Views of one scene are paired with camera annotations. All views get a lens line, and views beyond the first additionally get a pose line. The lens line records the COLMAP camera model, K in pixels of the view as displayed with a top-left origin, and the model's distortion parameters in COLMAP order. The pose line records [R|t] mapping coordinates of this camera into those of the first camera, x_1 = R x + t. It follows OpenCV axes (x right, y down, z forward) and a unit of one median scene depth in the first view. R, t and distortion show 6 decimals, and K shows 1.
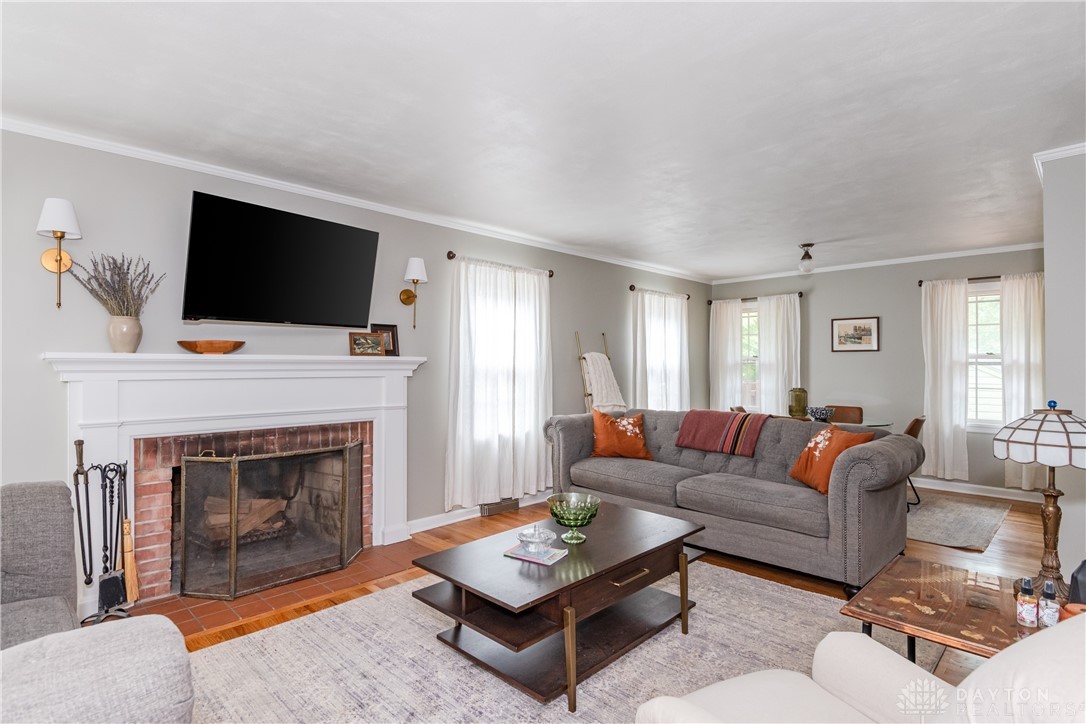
lens RADIAL K [[550.7, 0, 547.1], [0, 550.7, 351.7], [0, 0, 1]] dist [0.011128, -0.000580]
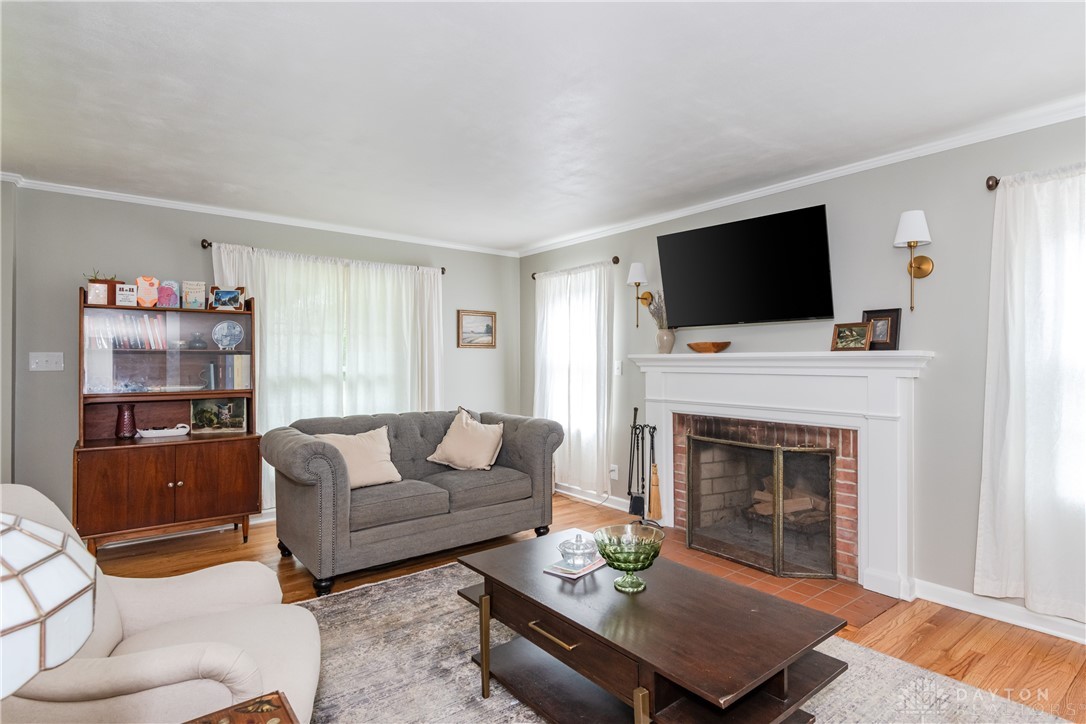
lens RADIAL K [[550.7, 0, 548.5], [0, 550.7, 356.6], [0, 0, 1]] dist [0.011128, -0.000580]
pose [[-0.117365, -0.009862, -0.993040, 0.556258], [0.022725, 0.999662, -0.012613, 0.016394], [0.992829, -0.024048, -0.117101, 0.648363]]
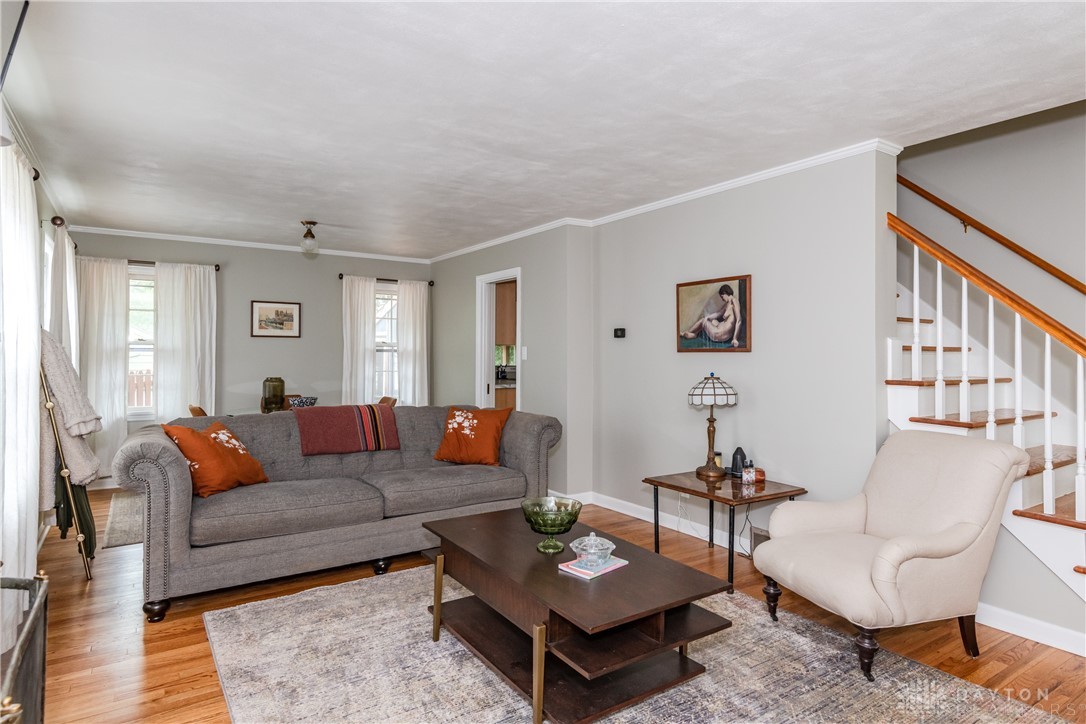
lens RADIAL K [[595.8, 0, 541.4], [0, 595.8, 355.7], [0, 0, 1]] dist [-0.022648, -0.000188]
pose [[0.181003, -0.003570, 0.983476, -0.595073], [-0.030408, 0.999495, 0.009224, 0.013673], [-0.983012, -0.031575, 0.180803, 0.579575]]
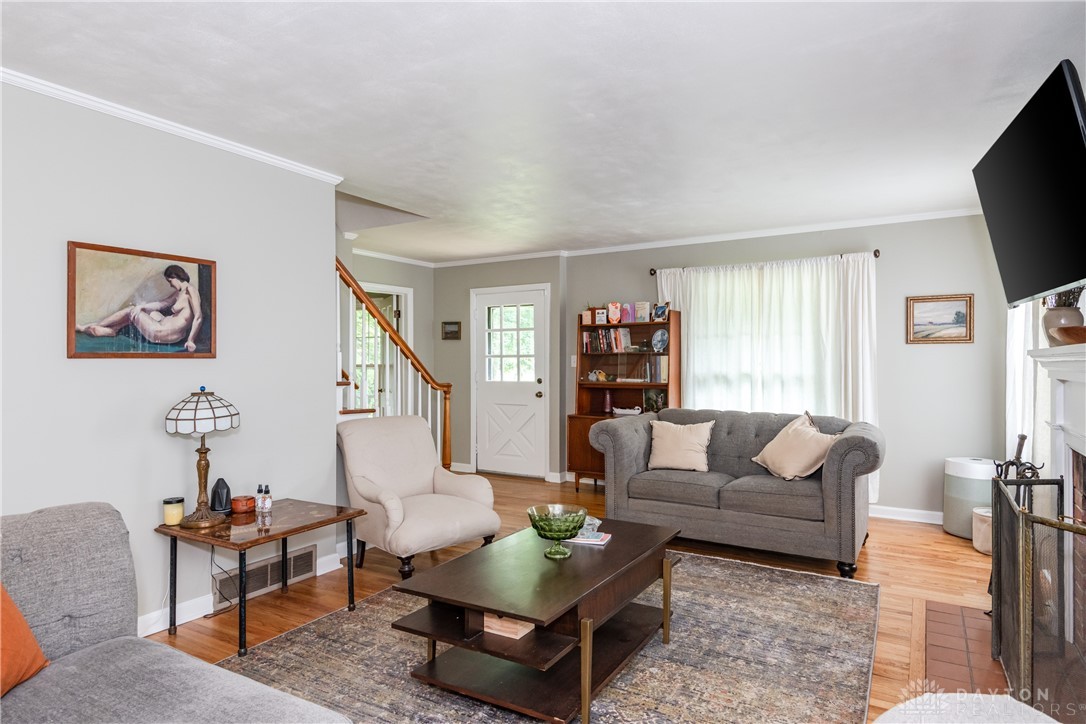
lens RADIAL K [[598.1, 0, 551.1], [0, 598.1, 361.3], [0, 0, 1]] dist [-0.002421, -0.000394]
pose [[-0.968879, 0.000039, -0.247535, 0.196170], [0.005605, 0.999747, -0.021779, 0.029708], [0.247472, -0.022489, -0.968634, 1.287988]]
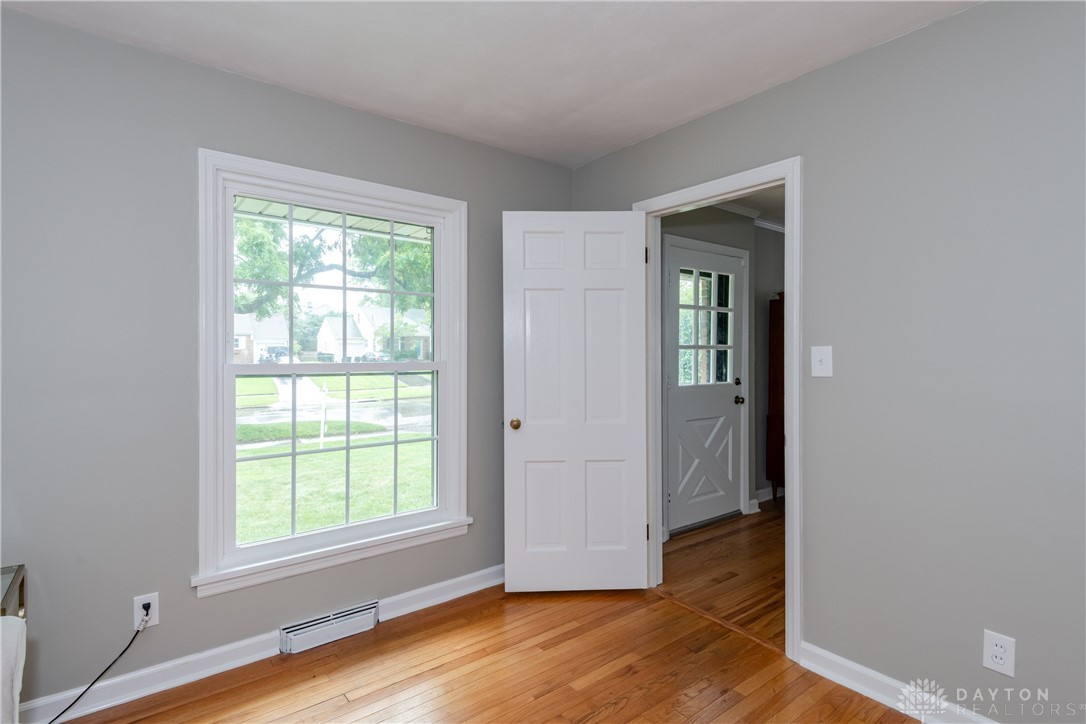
lens RADIAL K [[543.0, 0, 544.4], [0, 543.0, 363.6], [0, 0, 1]] dist [0.016634, -0.000534]
pose [[-0.120250, 0.007414, -0.992716, 0.991752], [0.022631, 0.999733, 0.004725, -0.004517], [0.992486, -0.021898, -0.120386, -0.646246]]
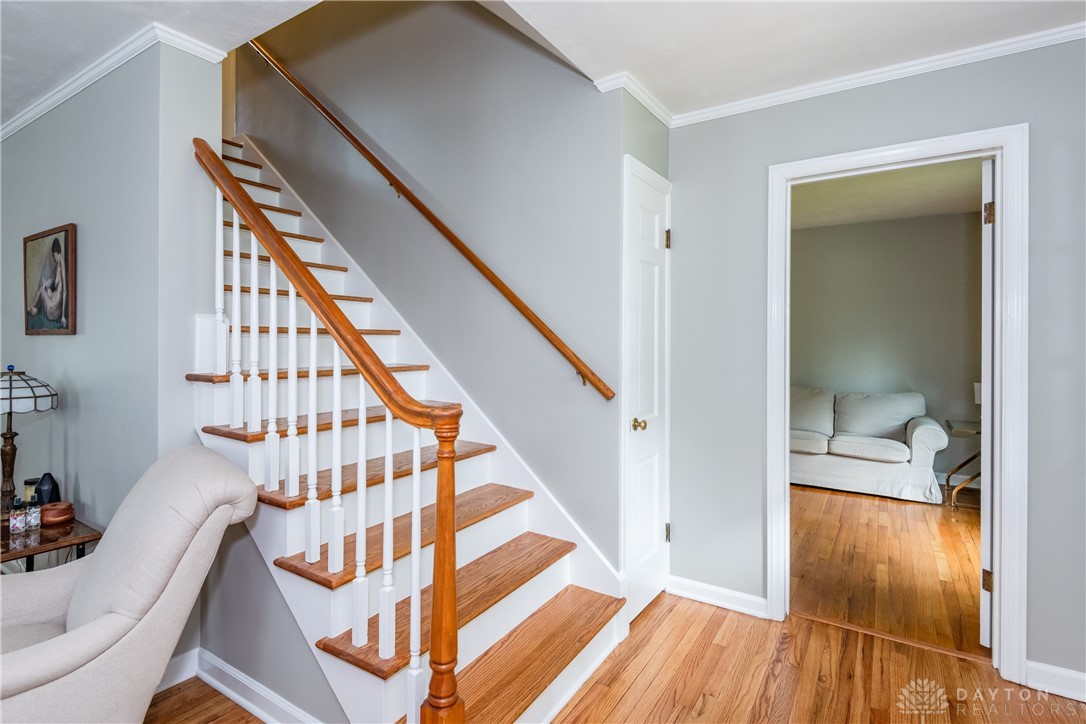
lens RADIAL K [[543.0, 0, 526.0], [0, 543.0, 338.8], [0, 0, 1]] dist [0.016634, -0.000534]
pose [[-0.206317, -0.001391, 0.978484, -0.295074], [-0.028344, 0.999588, -0.004556, -0.000846], [-0.978075, -0.028674, -0.206271, 0.040009]]
